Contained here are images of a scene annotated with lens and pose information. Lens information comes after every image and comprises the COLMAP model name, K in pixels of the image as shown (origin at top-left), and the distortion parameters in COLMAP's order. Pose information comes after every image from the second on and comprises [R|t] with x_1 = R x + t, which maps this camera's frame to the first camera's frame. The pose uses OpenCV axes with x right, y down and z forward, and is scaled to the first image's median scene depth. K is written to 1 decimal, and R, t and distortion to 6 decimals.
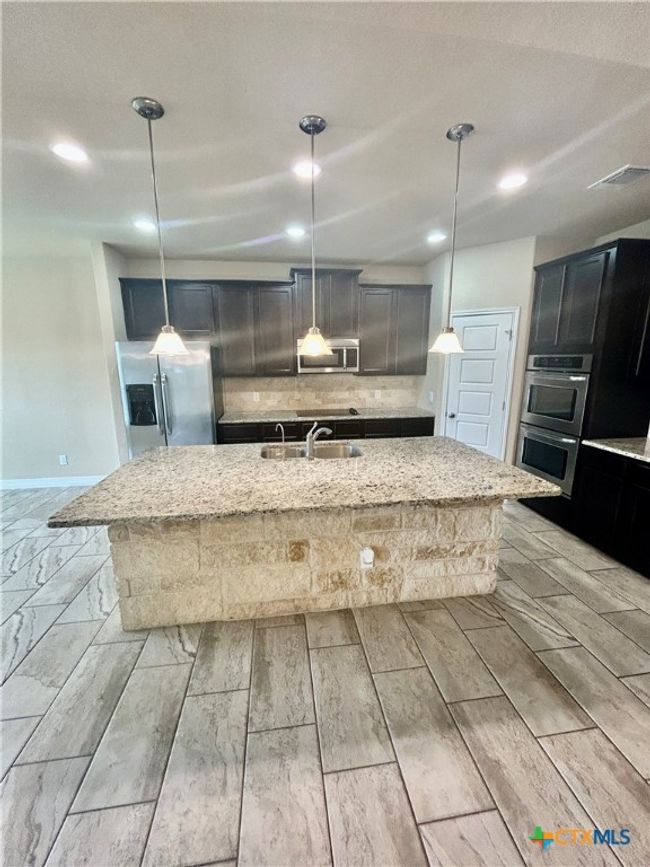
lens RADIAL K [[349.2, 0, 323.9], [0, 349.2, 433.1], [0, 0, 1]] dist [0.001602, 0.000196]
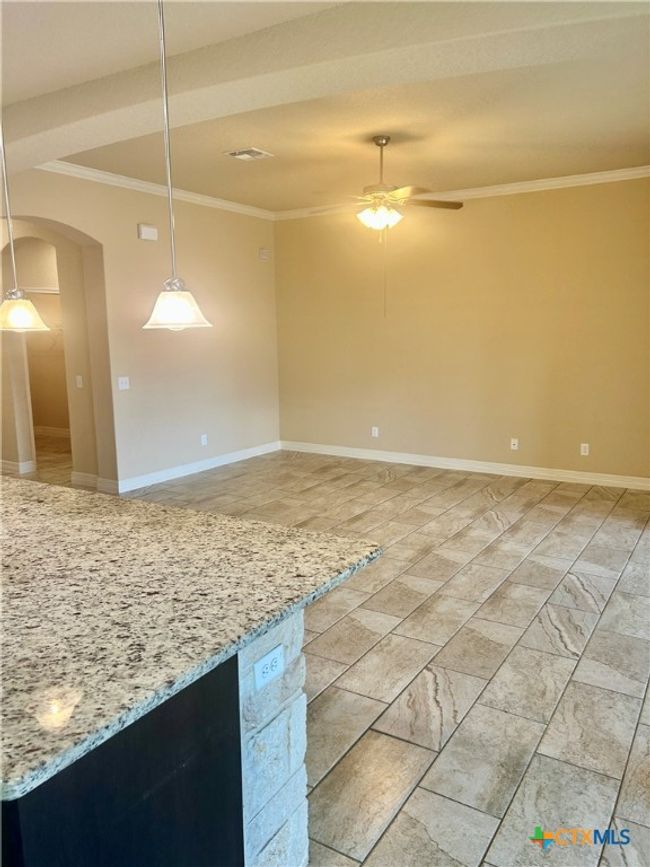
lens RADIAL K [[653.8, 0, 325.8], [0, 653.8, 434.9], [0, 0, 1]] dist [-0.003735, -0.000997]
pose [[-0.765623, -0.090827, 0.636845, -1.299967], [0.149946, 0.937516, 0.313975, -0.355522], [-0.625570, 0.335878, -0.704165, 1.639056]]
